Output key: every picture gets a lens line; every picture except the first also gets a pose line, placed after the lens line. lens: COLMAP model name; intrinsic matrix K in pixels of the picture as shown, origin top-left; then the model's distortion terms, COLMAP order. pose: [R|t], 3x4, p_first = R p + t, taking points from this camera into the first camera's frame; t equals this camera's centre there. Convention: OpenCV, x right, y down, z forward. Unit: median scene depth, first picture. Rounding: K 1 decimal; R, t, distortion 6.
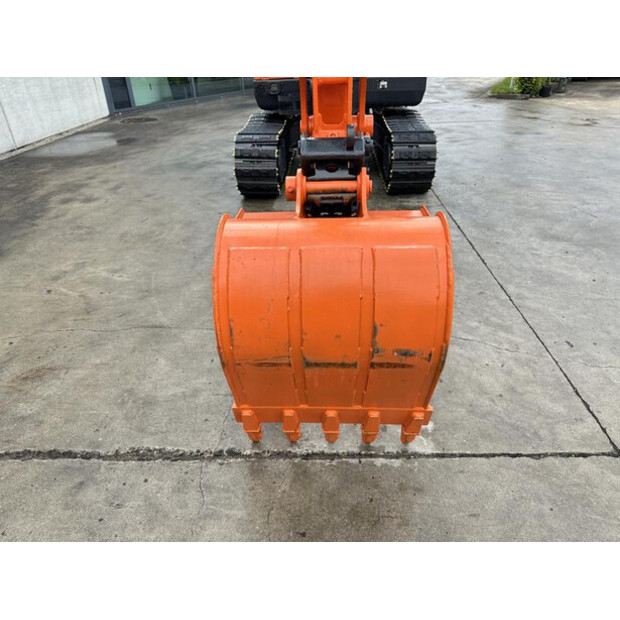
lens RADIAL K [[436.8, 0, 308.7], [0, 436.8, 308.3], [0, 0, 1]] dist [0.057070, -0.068207]
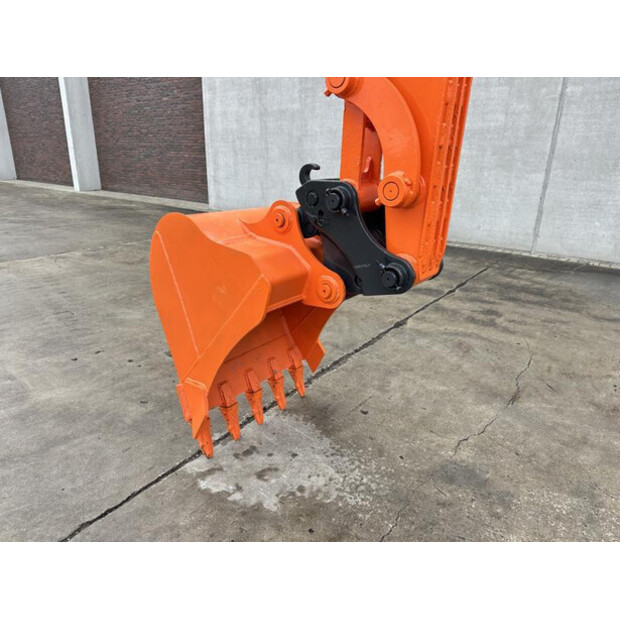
lens RADIAL K [[436.8, 0, 308.7], [0, 436.8, 308.3], [0, 0, 1]] dist [0.057070, -0.068207]
pose [[-0.581844, 0.285214, -0.761650, 0.768184], [-0.425587, 0.691267, 0.583975, -0.625421], [0.693061, 0.663930, -0.280826, 1.222357]]
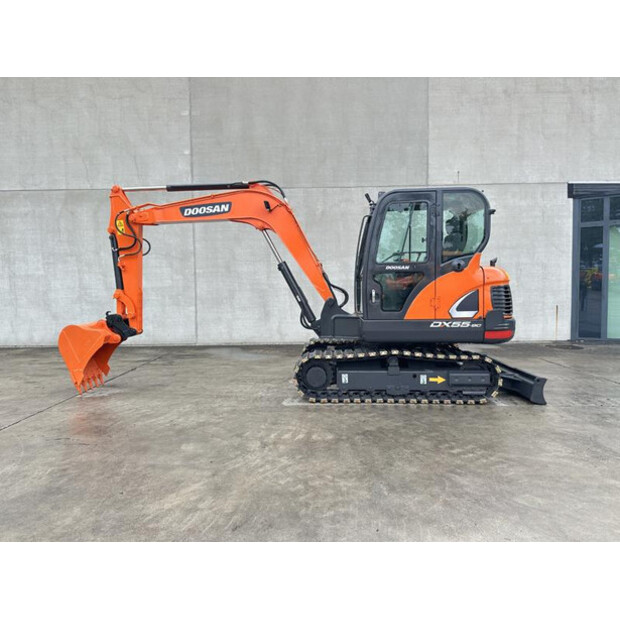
lens RADIAL K [[436.8, 0, 308.7], [0, 436.8, 308.3], [0, 0, 1]] dist [0.057070, -0.068207]
pose [[0.008670, 0.074444, -0.997187, 3.673232], [-0.508257, 0.859132, 0.059719, -1.401703], [0.861162, 0.506310, 0.045286, 2.050777]]
